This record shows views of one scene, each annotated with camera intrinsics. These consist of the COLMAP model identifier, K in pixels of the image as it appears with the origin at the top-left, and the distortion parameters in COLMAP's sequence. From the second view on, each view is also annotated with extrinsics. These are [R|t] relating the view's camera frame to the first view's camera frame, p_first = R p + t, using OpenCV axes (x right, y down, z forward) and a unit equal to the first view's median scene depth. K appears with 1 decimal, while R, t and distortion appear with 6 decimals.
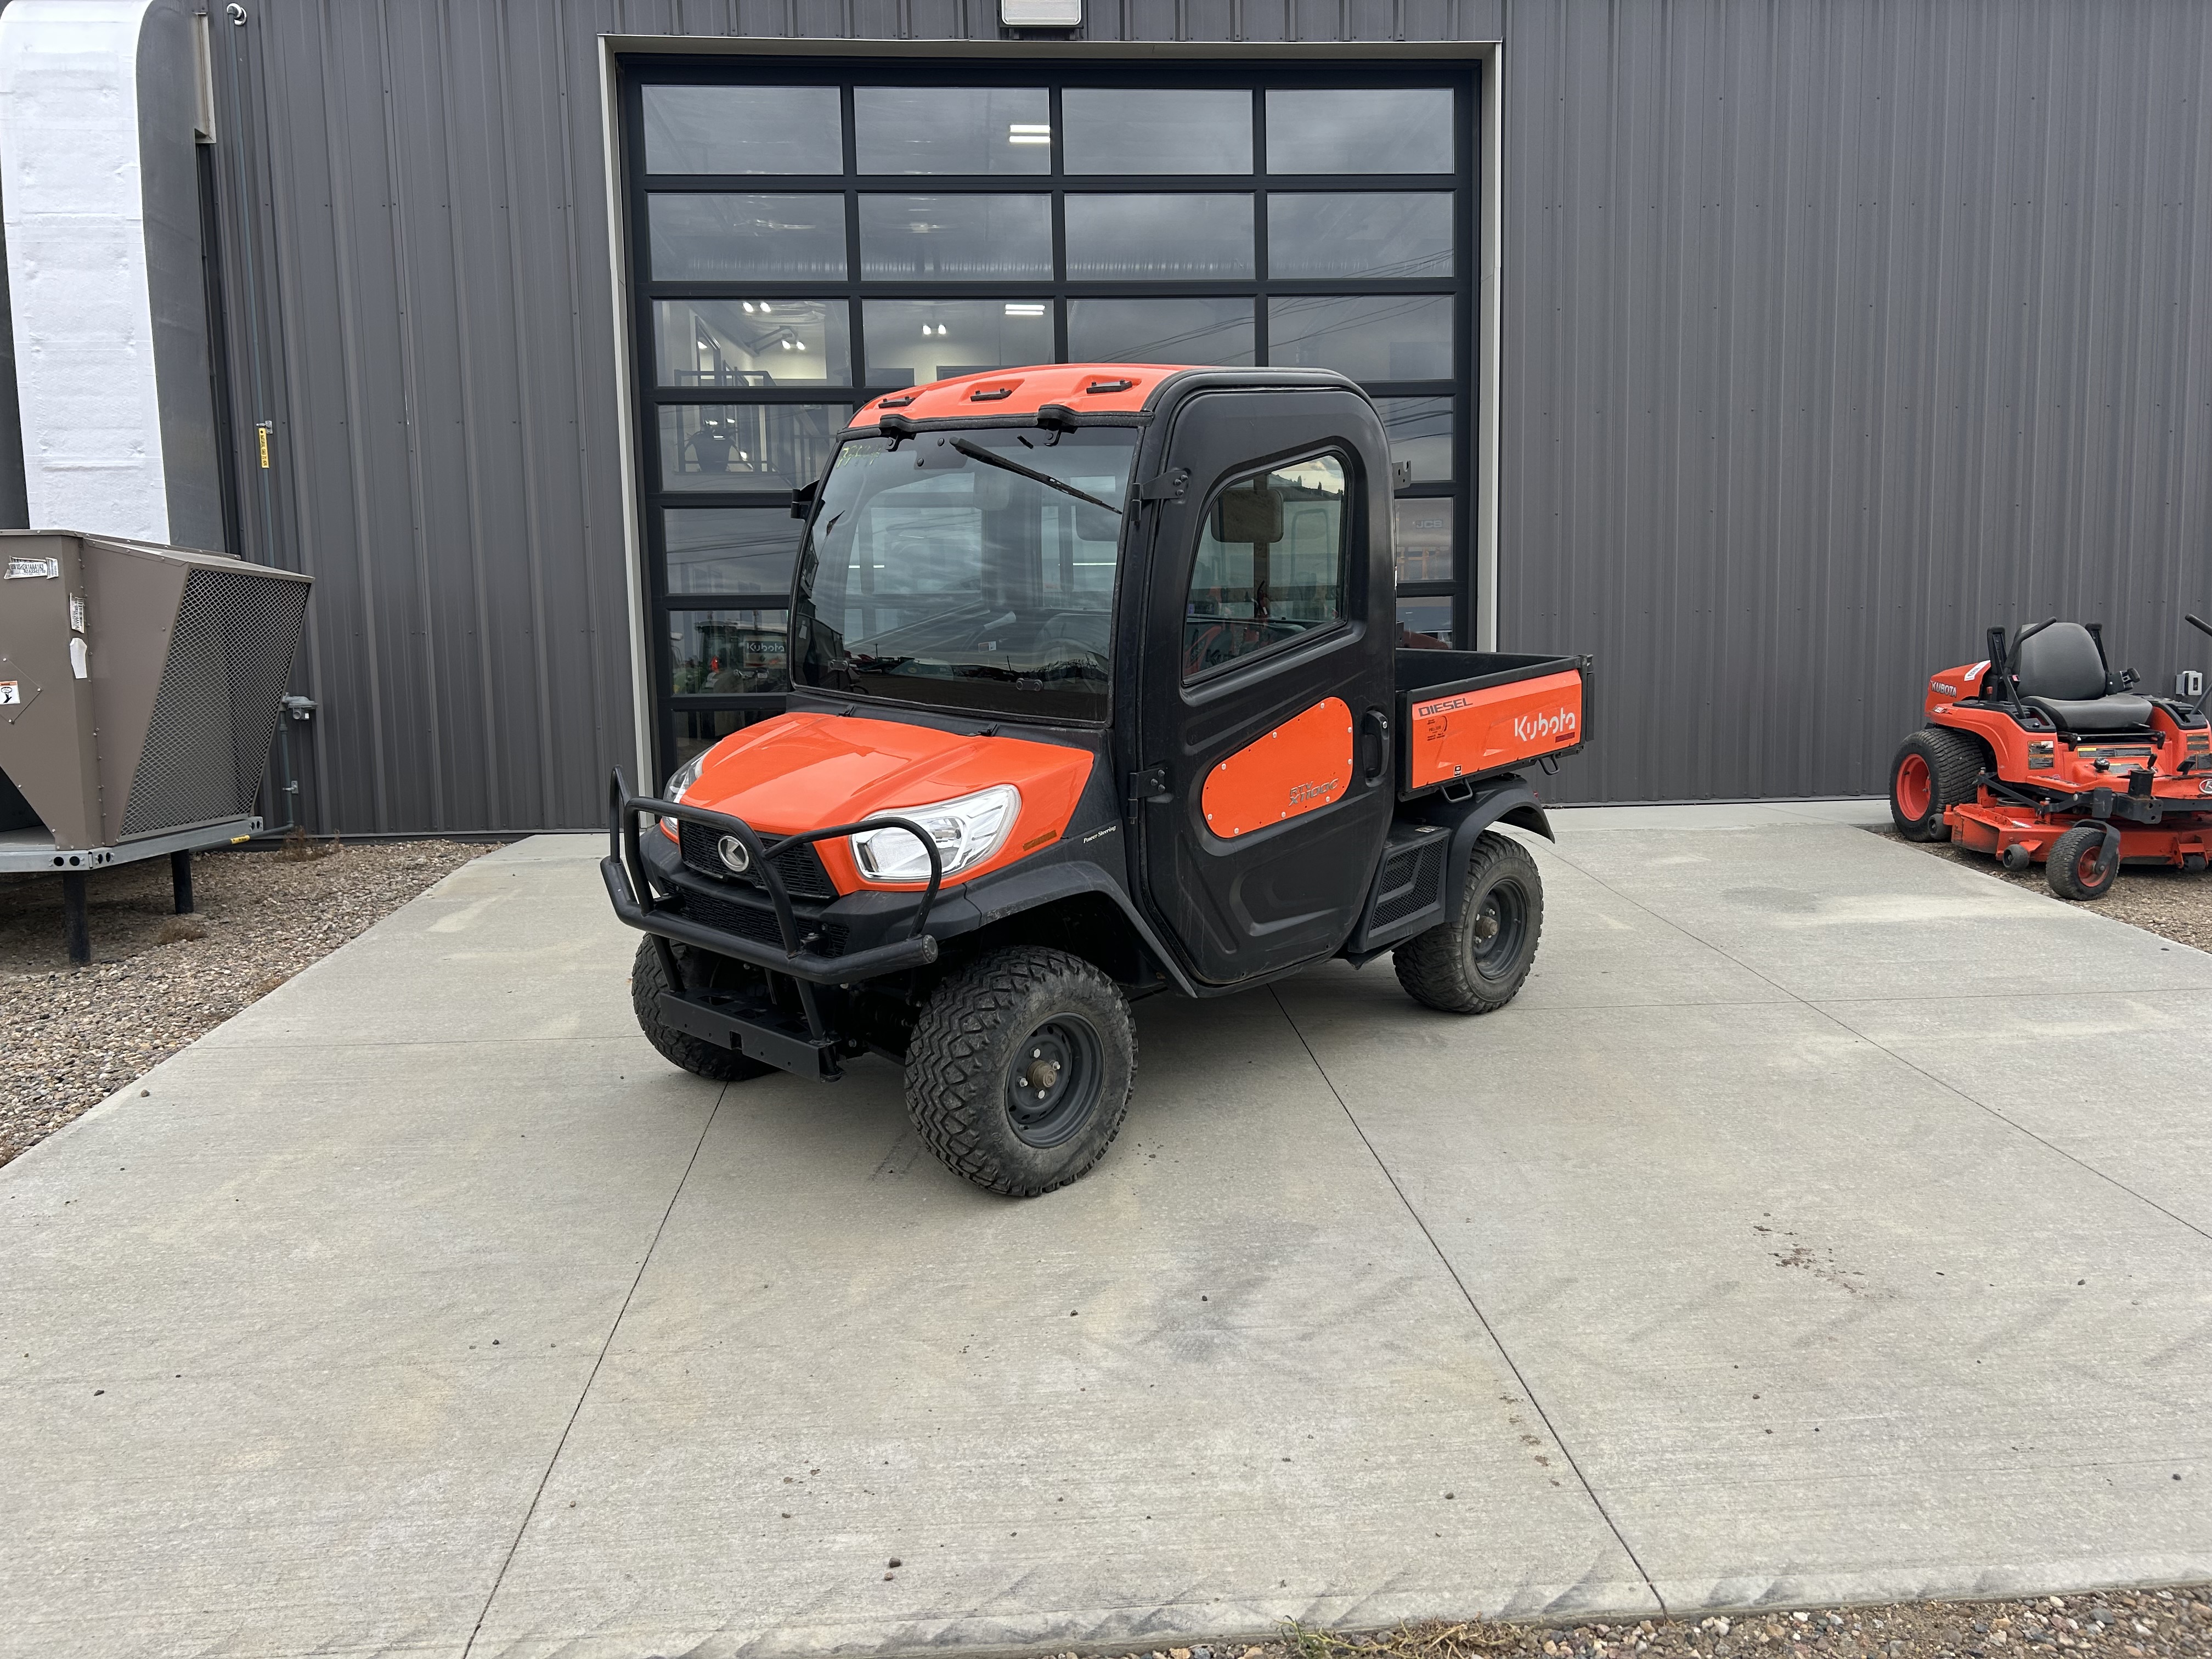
lens RADIAL K [[1654.3, 0, 1113.6], [0, 1654.3, 830.5], [0, 0, 1]] dist [0.054474, -0.063358]
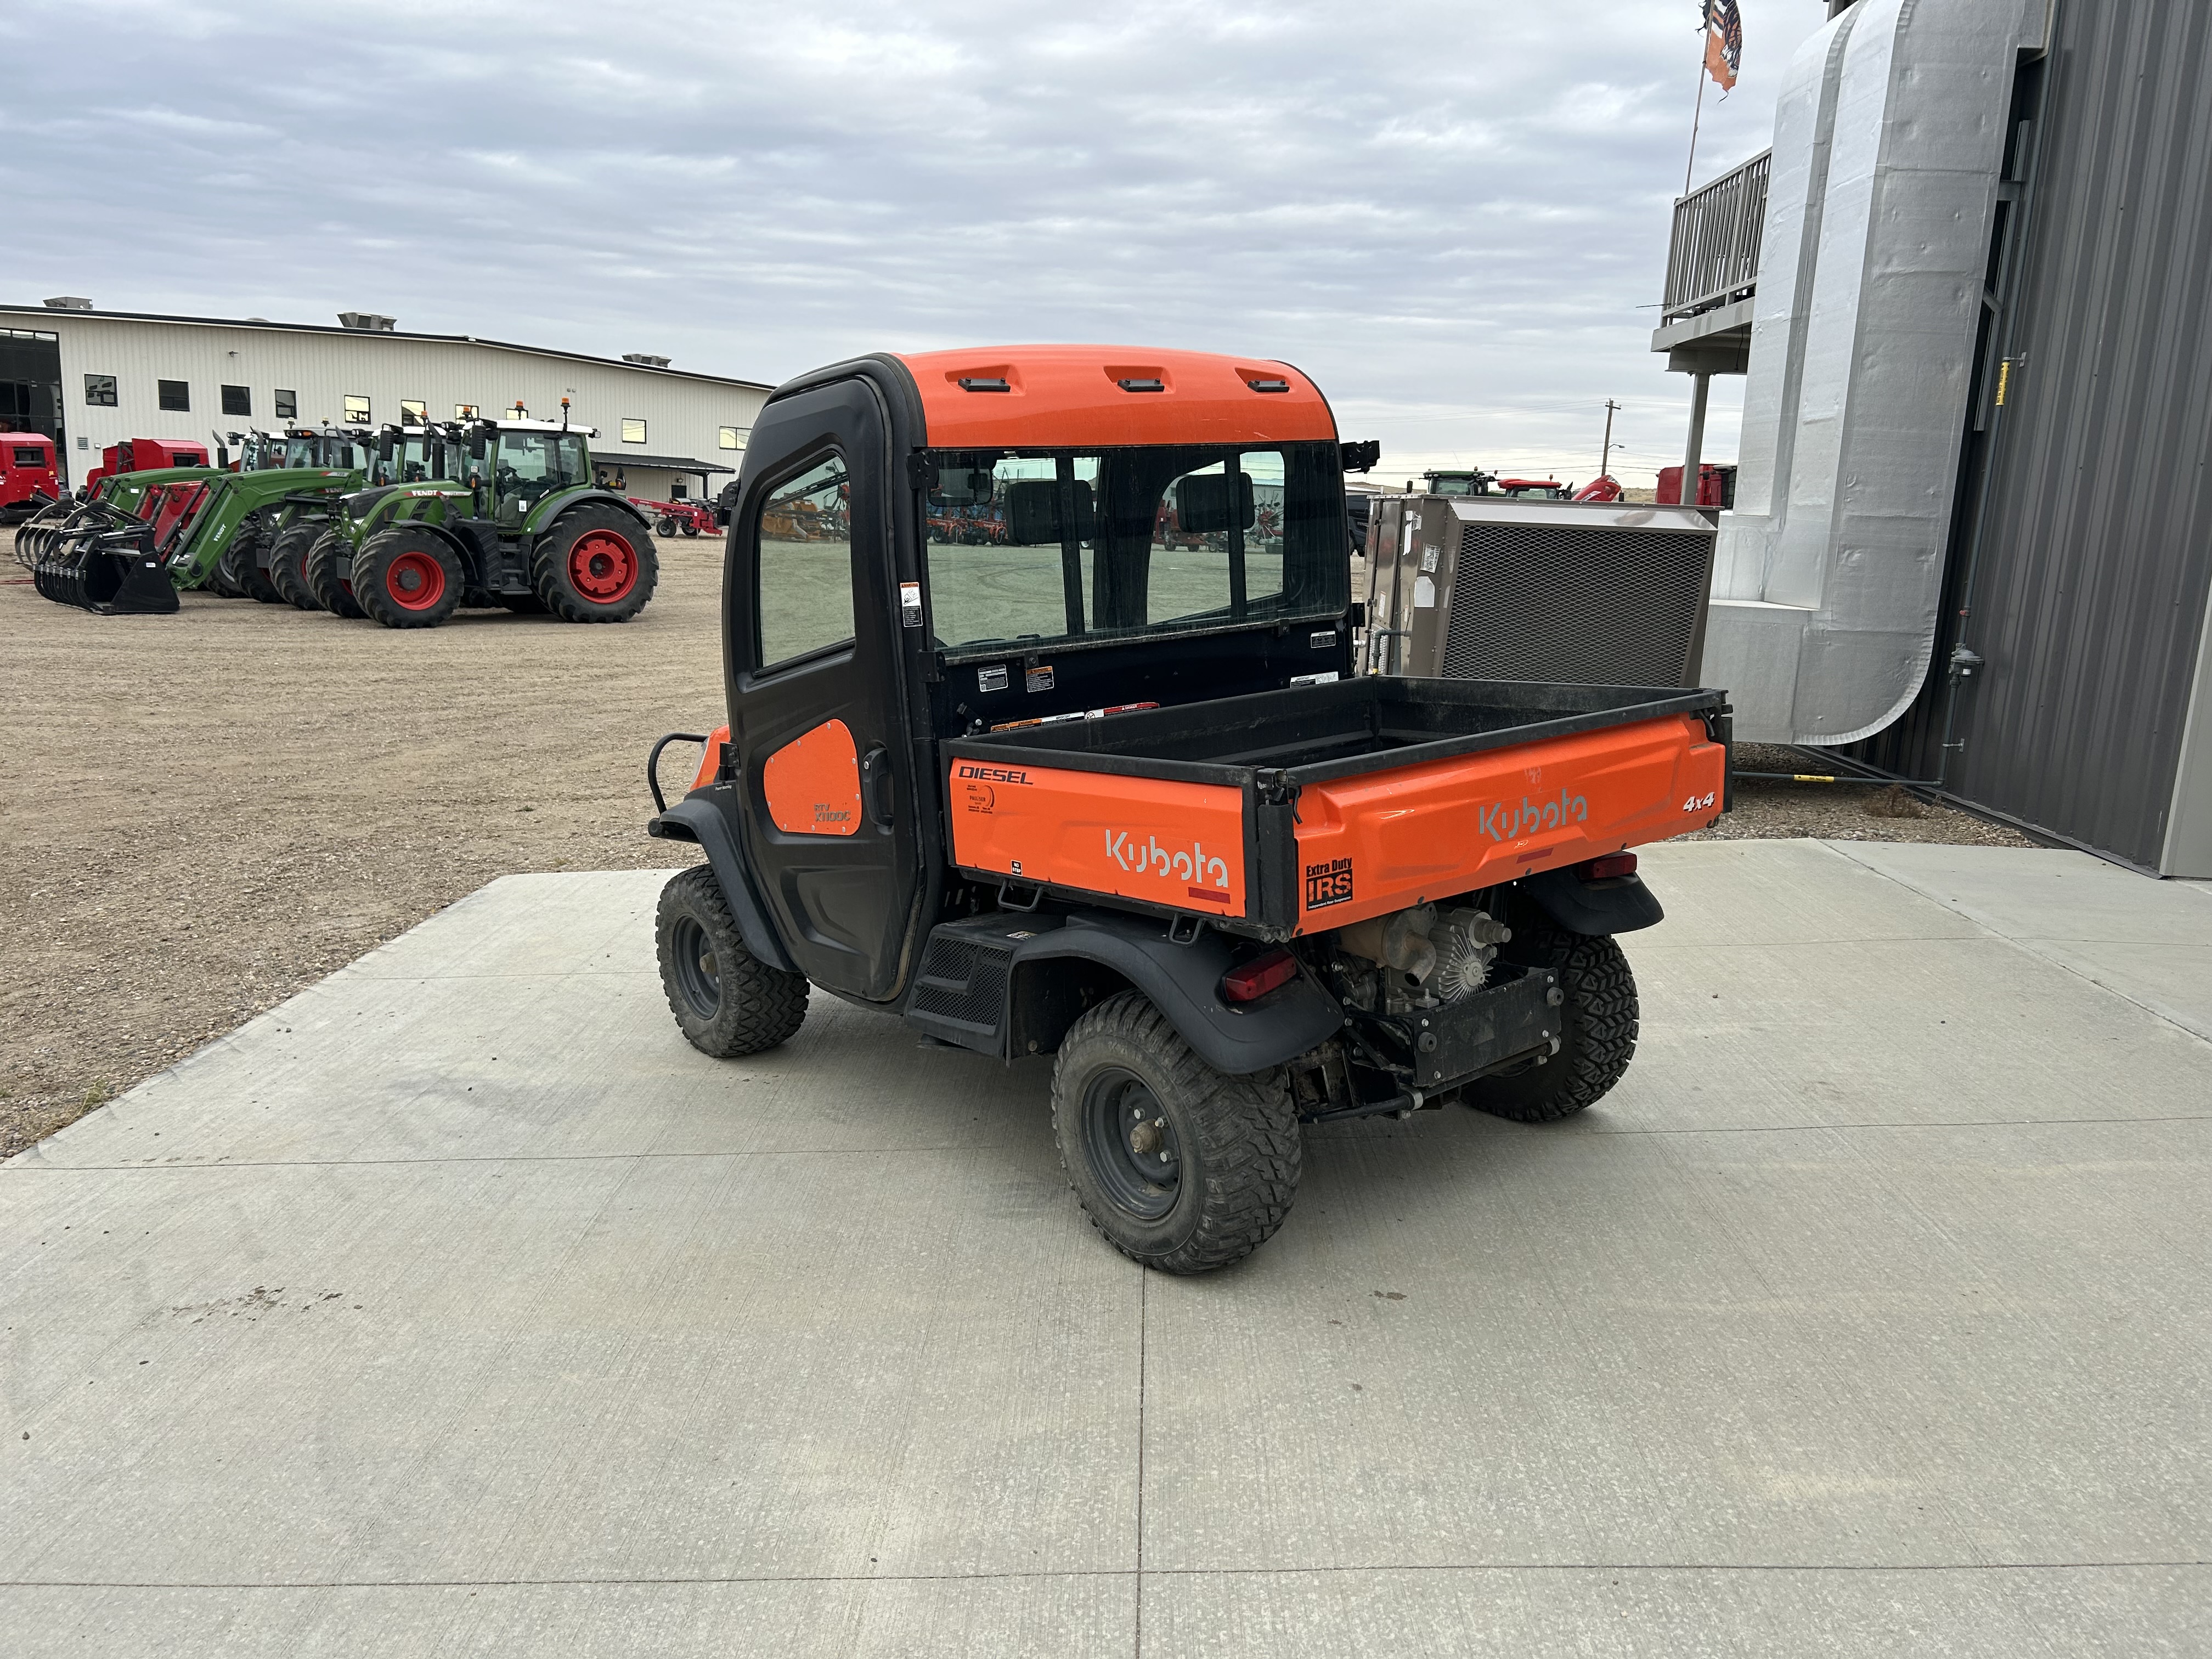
lens RADIAL K [[1654.3, 0, 1113.6], [0, 1654.3, 830.5], [0, 0, 1]] dist [0.054474, -0.063358]
pose [[-0.101607, 0.210154, -0.972374, 1.309542], [-0.140896, 0.964540, 0.223184, -0.318360], [0.984797, 0.159681, -0.068394, 1.572173]]
